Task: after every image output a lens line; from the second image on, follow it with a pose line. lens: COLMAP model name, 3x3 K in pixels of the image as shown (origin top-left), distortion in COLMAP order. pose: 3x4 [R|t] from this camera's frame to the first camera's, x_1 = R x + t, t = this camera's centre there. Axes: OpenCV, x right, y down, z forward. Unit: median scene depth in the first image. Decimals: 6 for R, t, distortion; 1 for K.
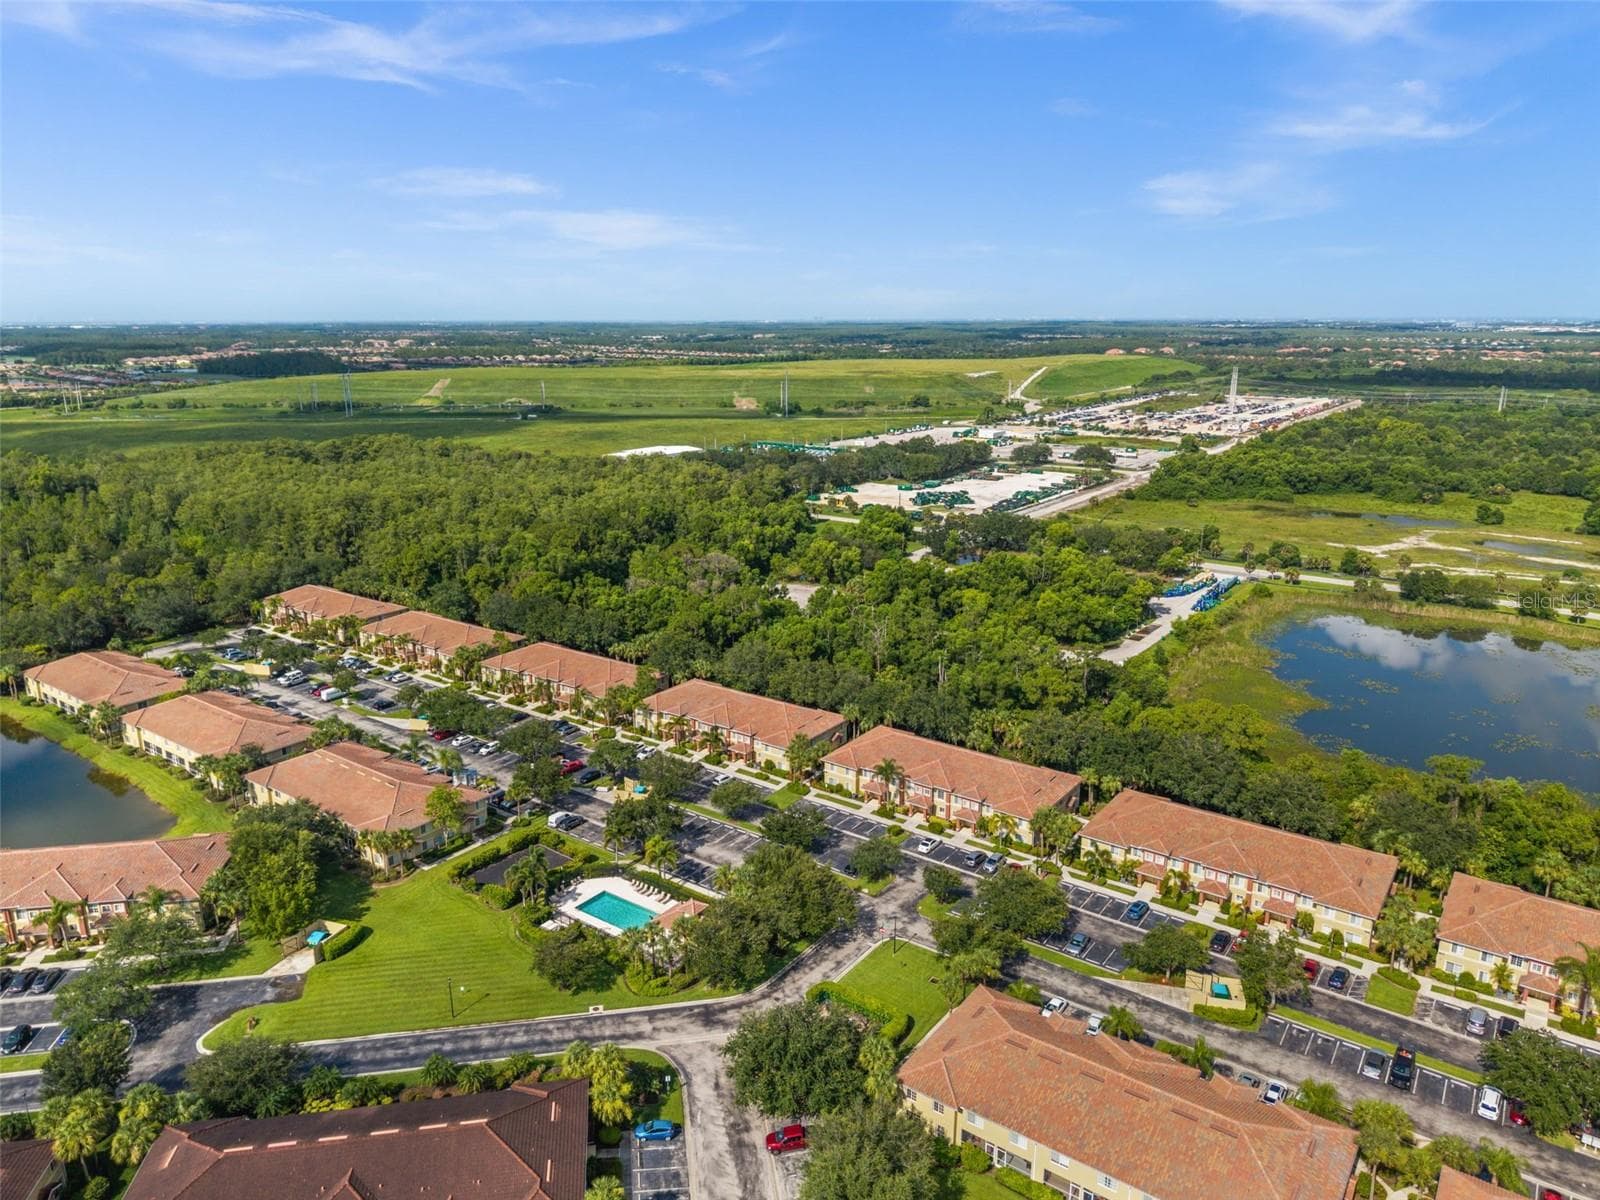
lens RADIAL K [[1042.4, 0, 795.8], [0, 1042.4, 592.4], [0, 0, 1]] dist [0.005518, -0.014610]
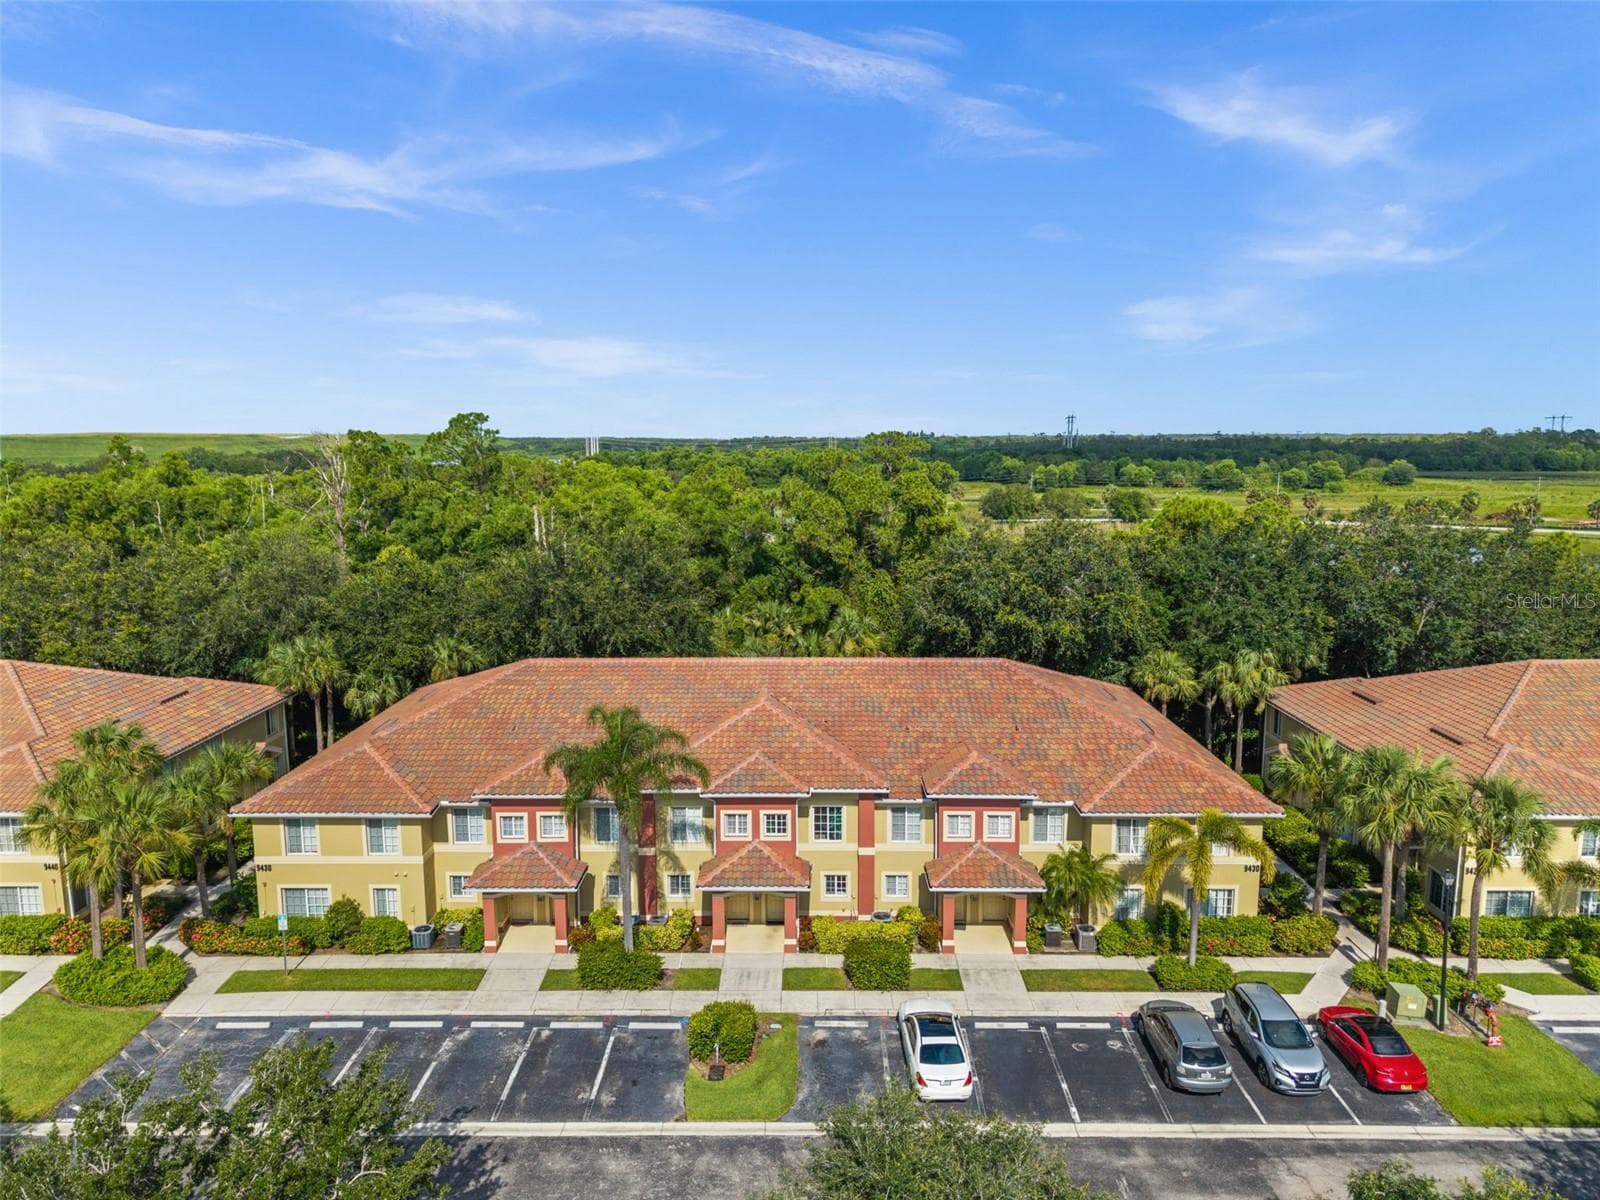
lens RADIAL K [[1042.4, 0, 757.1], [0, 1042.4, 636.2], [0, 0, 1]] dist [0.005518, -0.014610]
pose [[0.811449, -0.087715, 0.577804, -0.009092], [0.142602, 0.988506, -0.050202, 0.141897], [-0.566759, 0.123133, 0.814630, 0.713174]]
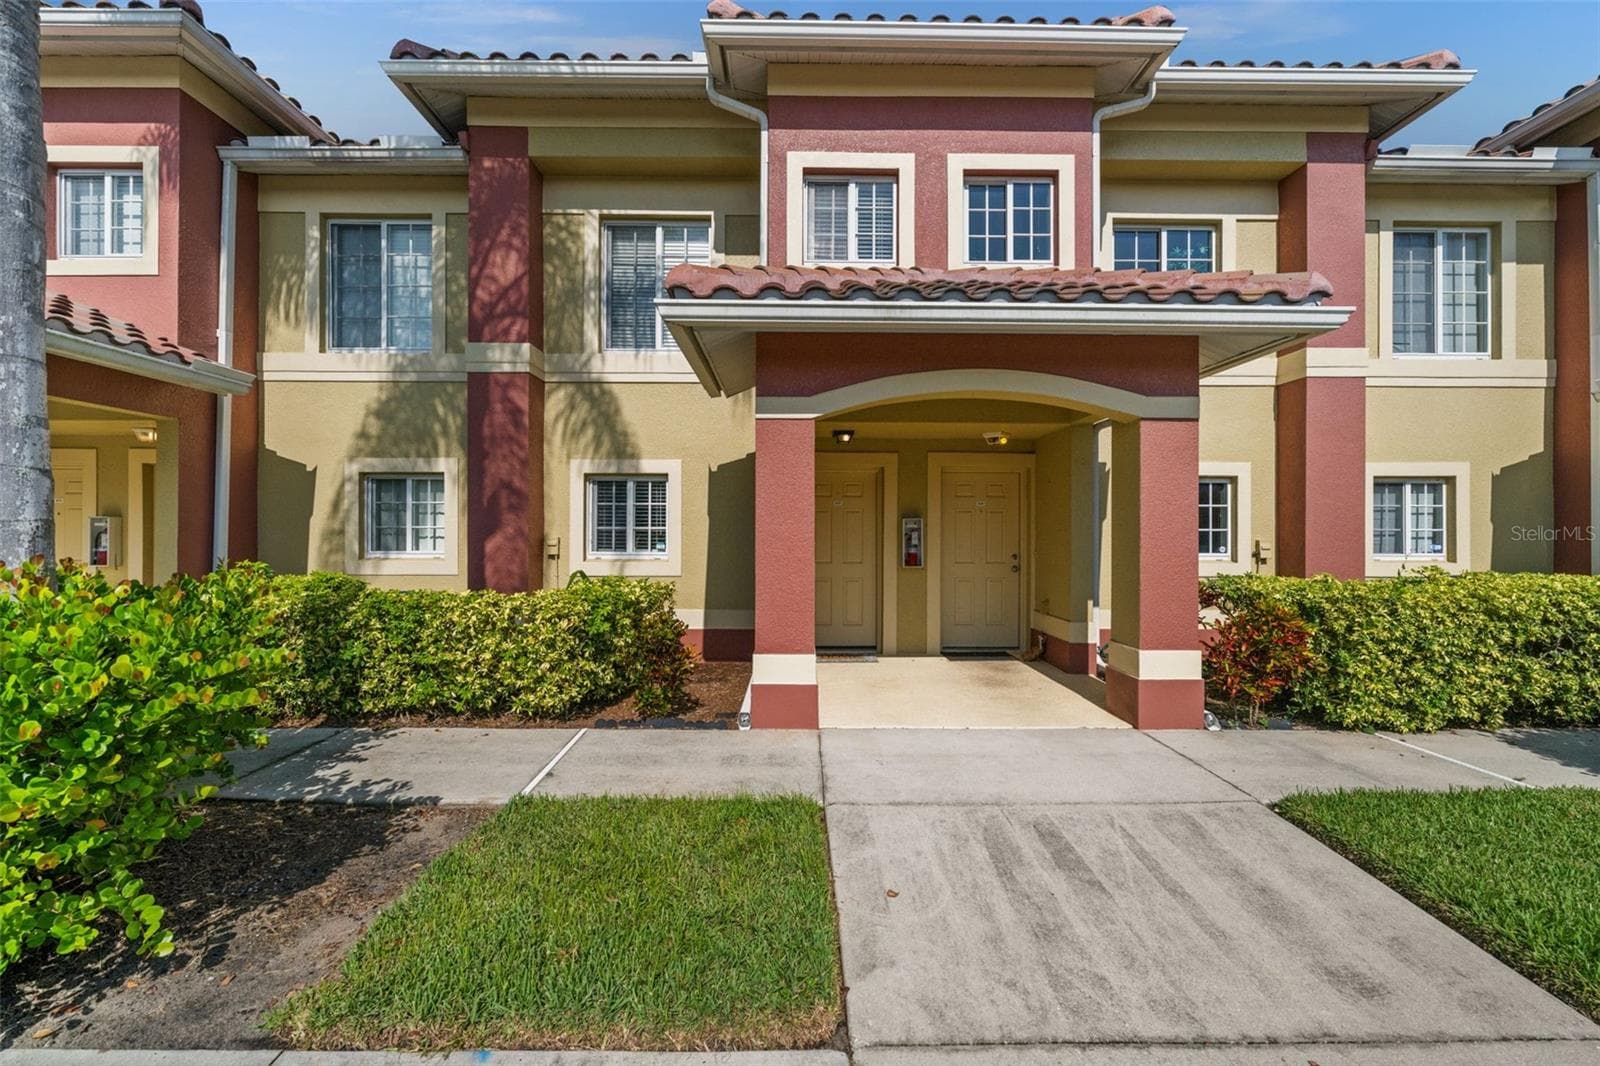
lens RADIAL K [[600.9, 0, 806.8], [0, 600.9, 530.9], [0, 0, 1]] dist [0.000520, -0.001209]
pose [[0.789271, 0.007795, 0.613996, 0.086333], [0.134195, 0.973559, -0.184863, 0.188777], [-0.599202, 0.228302, 0.767356, 0.874234]]
